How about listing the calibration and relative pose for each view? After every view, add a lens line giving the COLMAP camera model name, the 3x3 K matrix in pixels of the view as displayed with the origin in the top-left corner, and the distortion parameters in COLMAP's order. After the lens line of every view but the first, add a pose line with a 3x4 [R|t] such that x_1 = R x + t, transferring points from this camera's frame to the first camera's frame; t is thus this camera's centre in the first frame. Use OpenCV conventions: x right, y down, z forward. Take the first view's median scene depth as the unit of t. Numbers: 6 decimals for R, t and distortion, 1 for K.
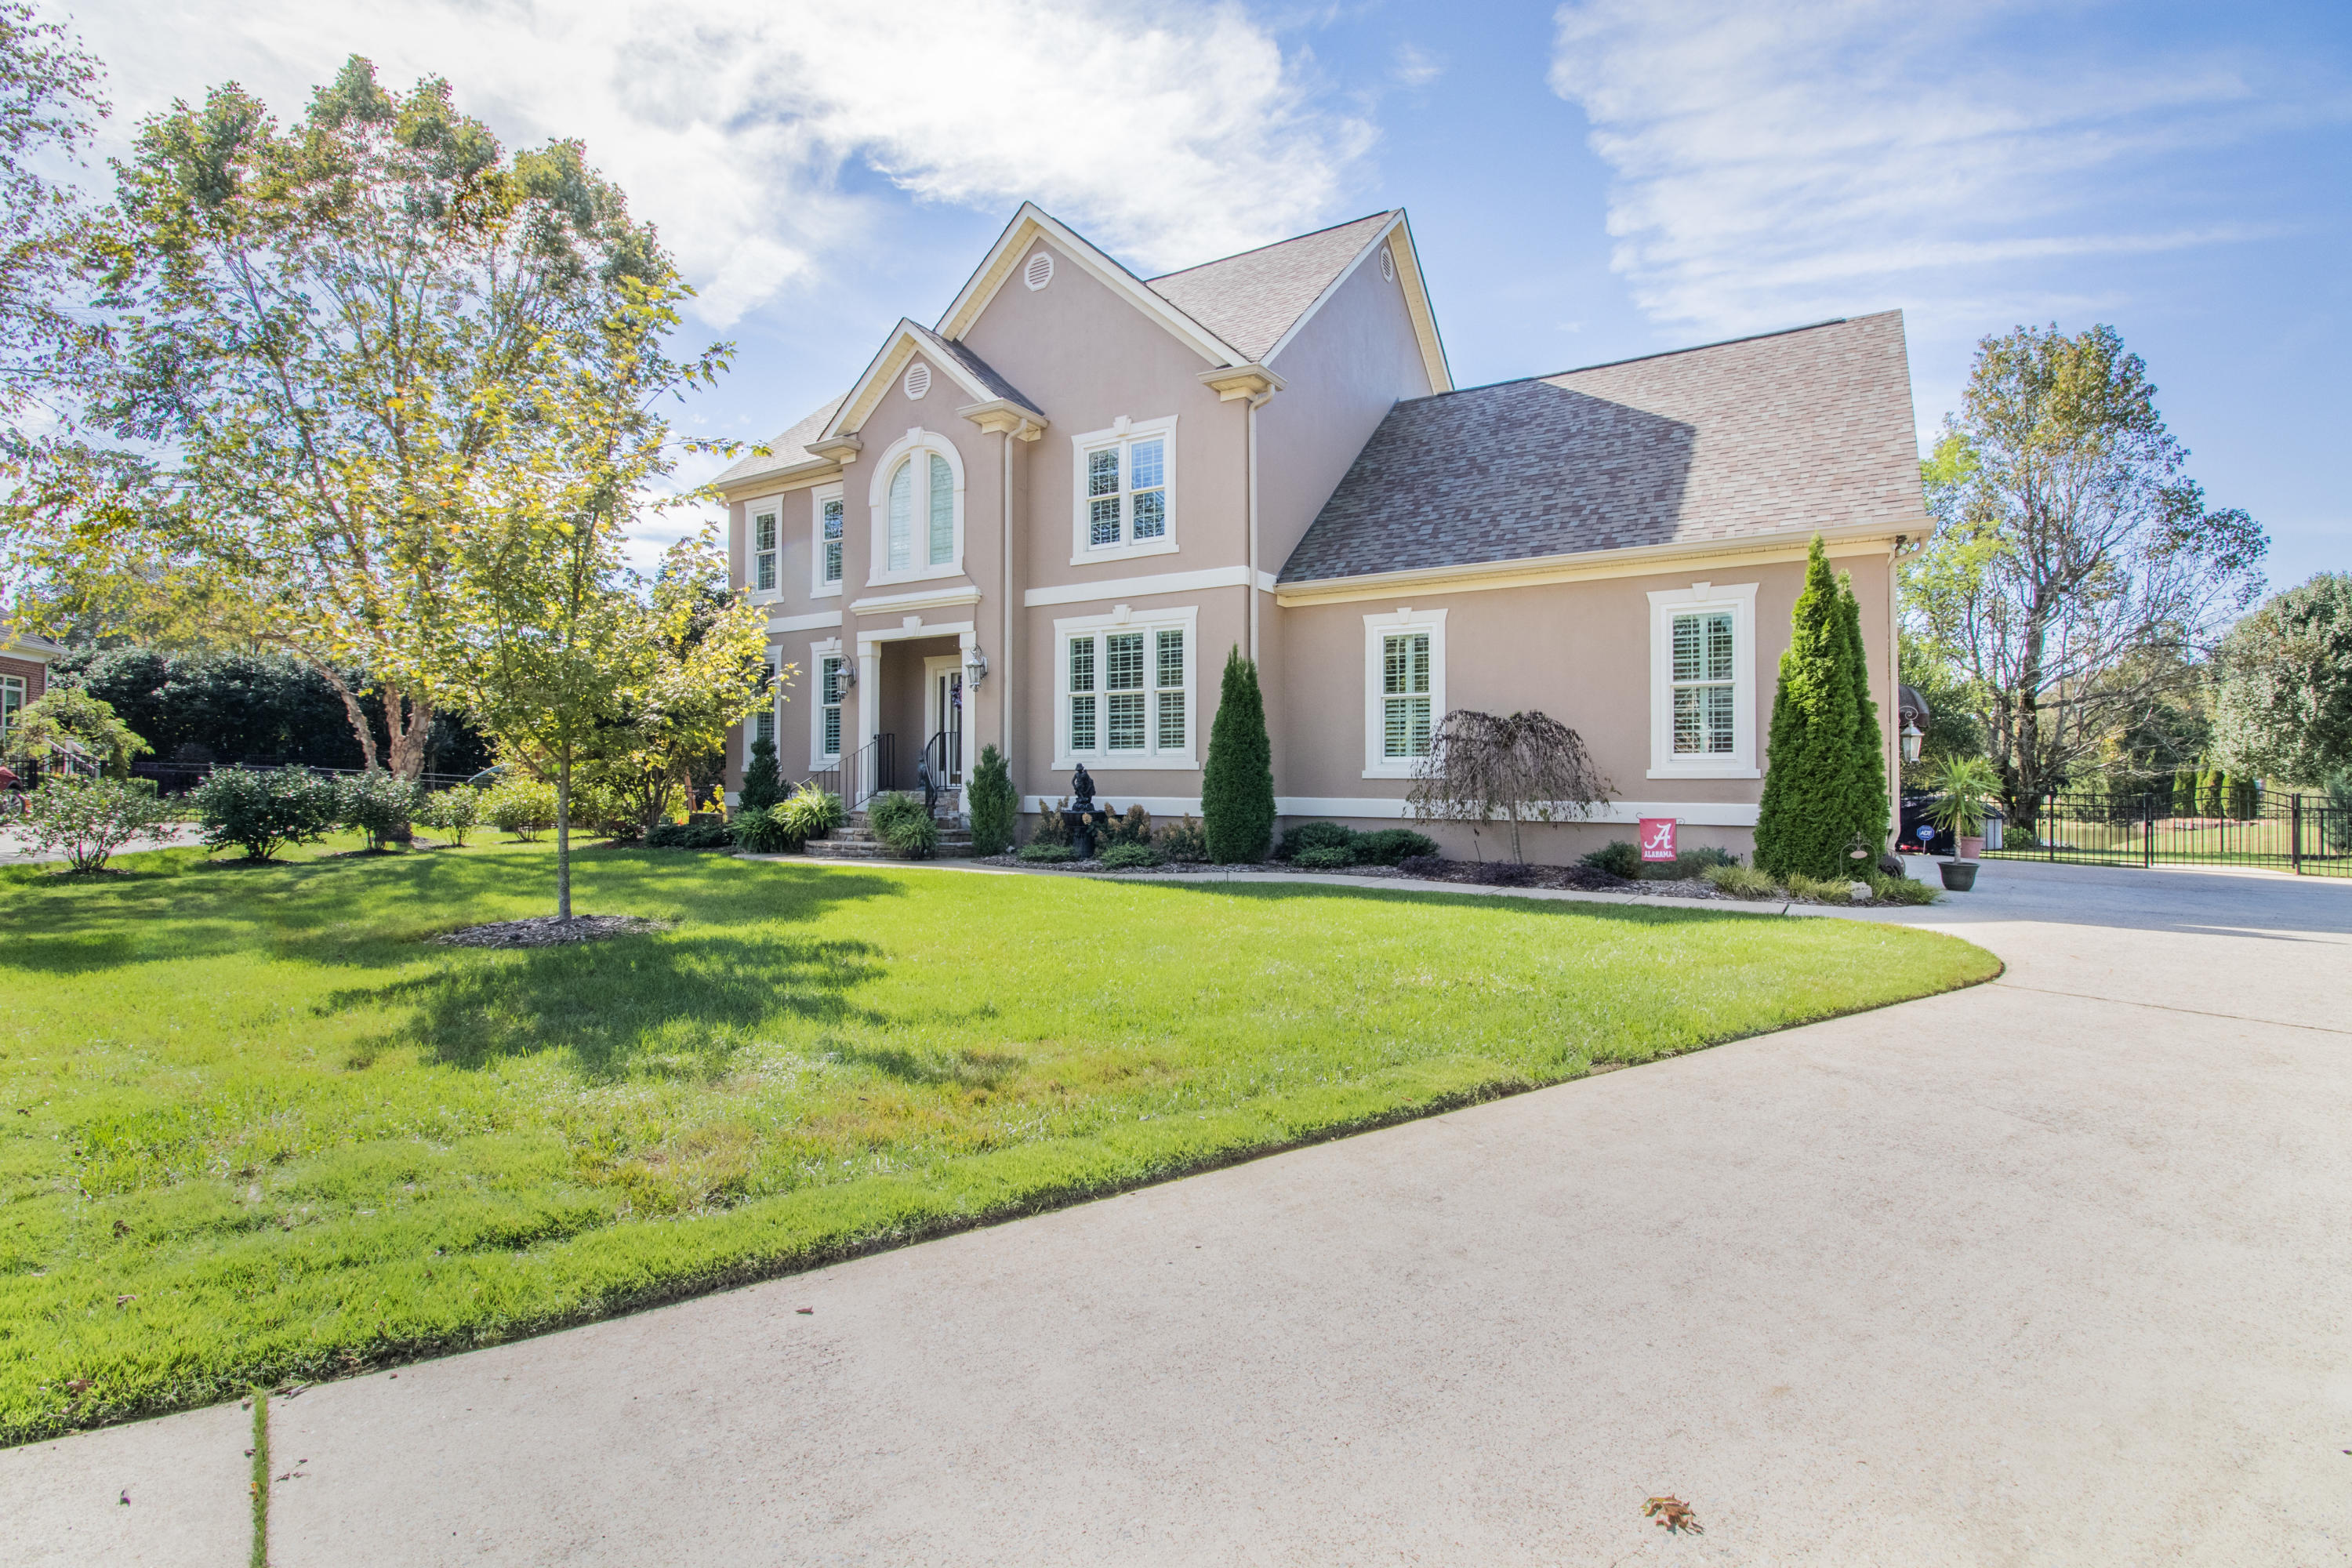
lens RADIAL K [[1062.8, 0, 1176.0], [0, 1062.8, 784.0], [0, 0, 1]] dist [0.000732, 0.000046]
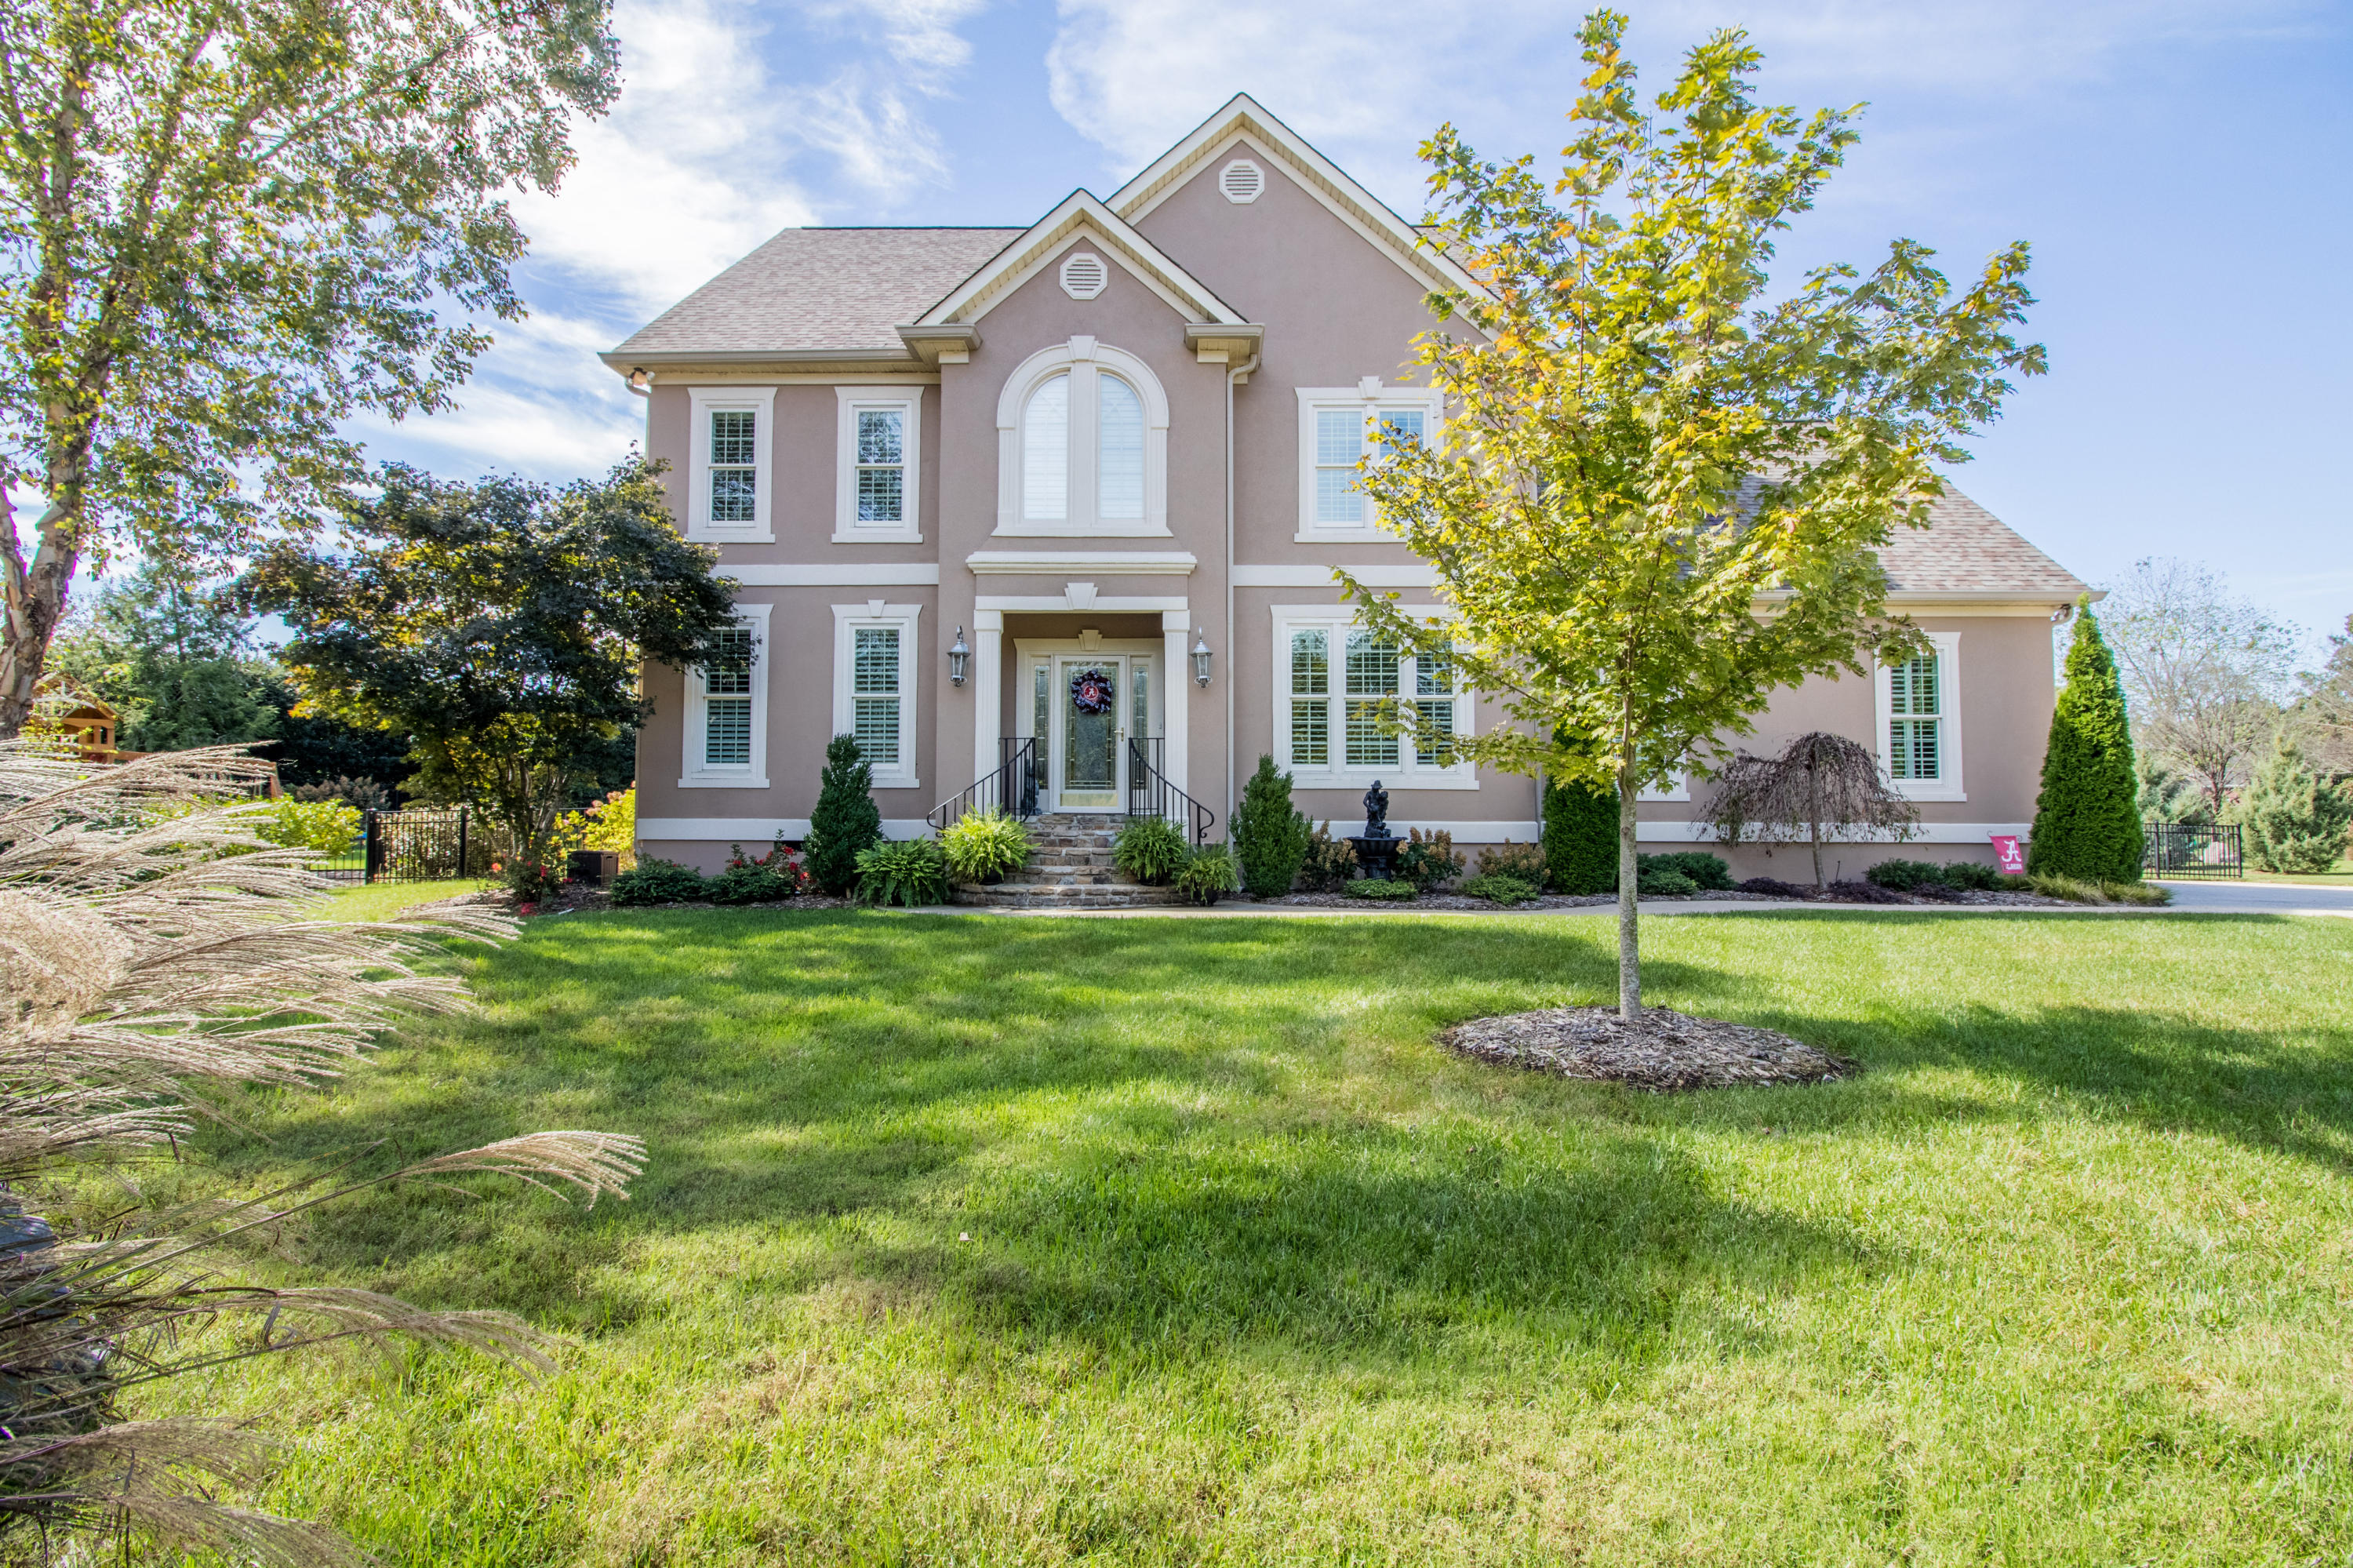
lens RADIAL K [[1084.0, 0, 1259.5], [0, 1084.0, 776.2], [0, 0, 1]] dist [-0.001541, -0.000043]
pose [[0.862064, 0.016694, 0.506524, -0.560678], [0.001045, 0.999397, -0.034716, 0.005816], [-0.506798, 0.030457, 0.861527, 0.301526]]
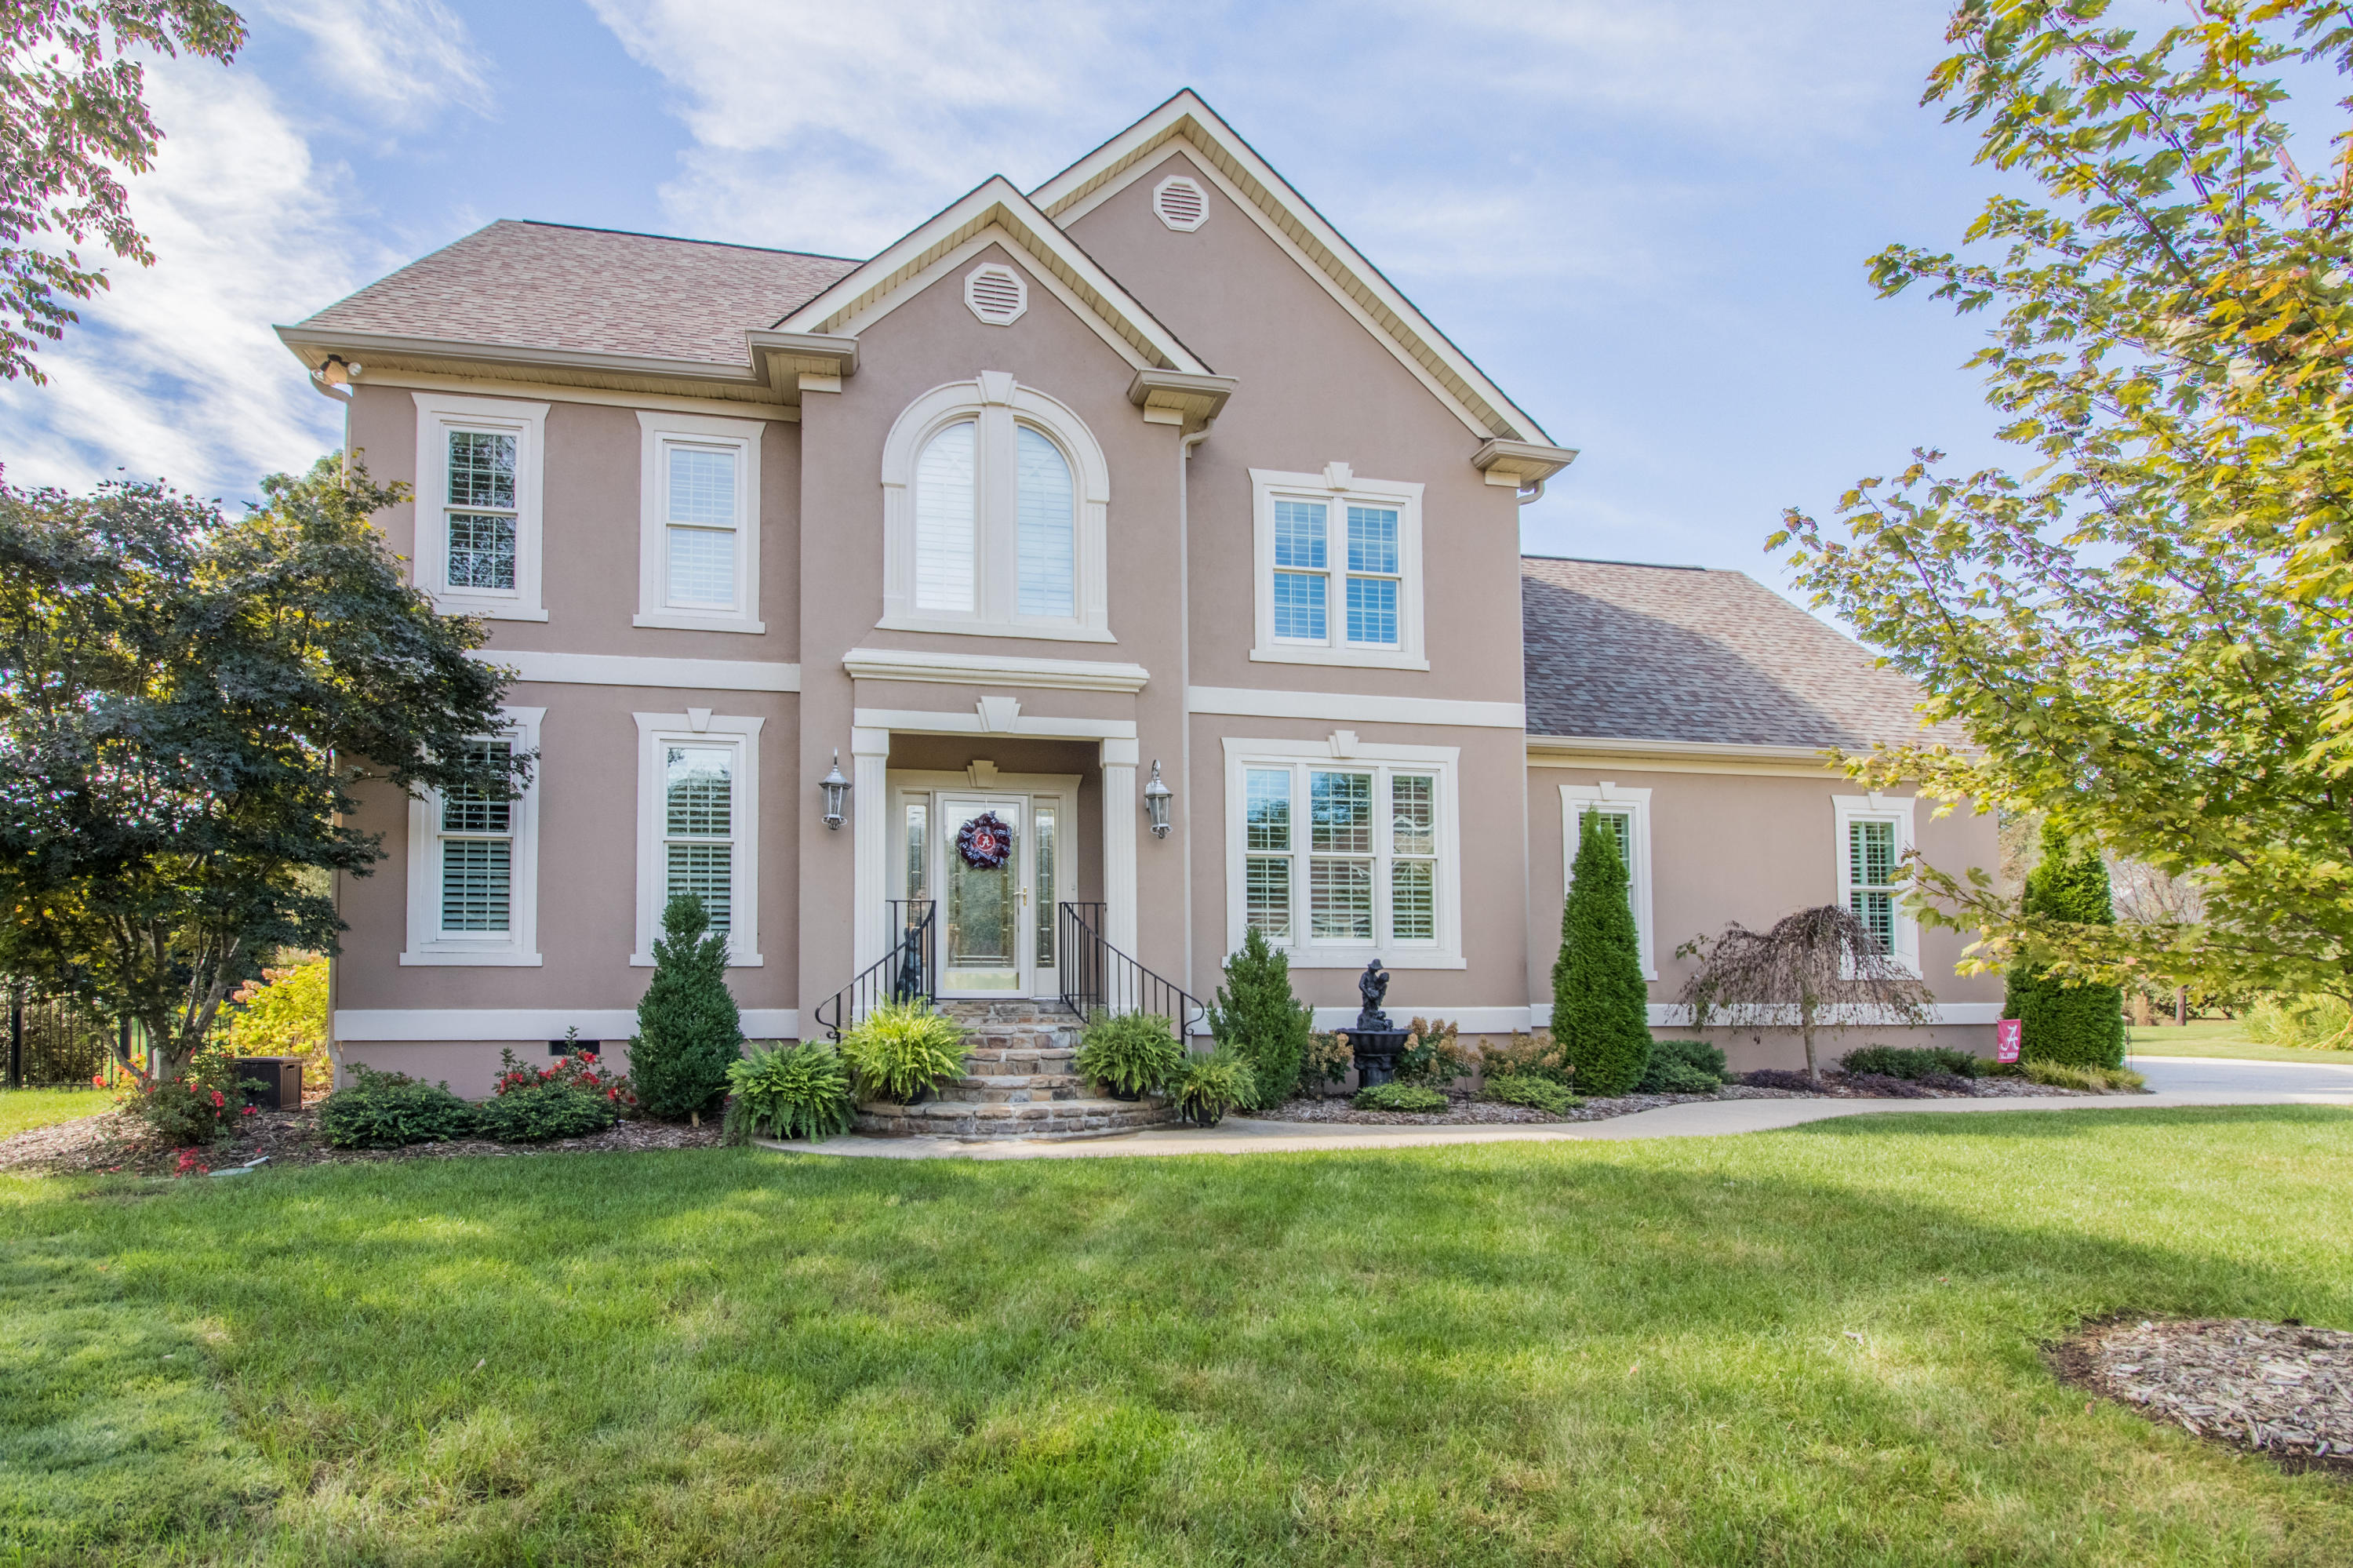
lens RADIAL K [[1142.4, 0, 1172.2], [0, 1142.4, 941.9], [0, 0, 1]] dist [-0.003529, -0.002081]
pose [[0.746443, 0.018123, 0.665203, -0.621975], [0.001181, 0.999591, -0.028559, -0.009509], [-0.665449, 0.022104, 0.746116, 0.518819]]
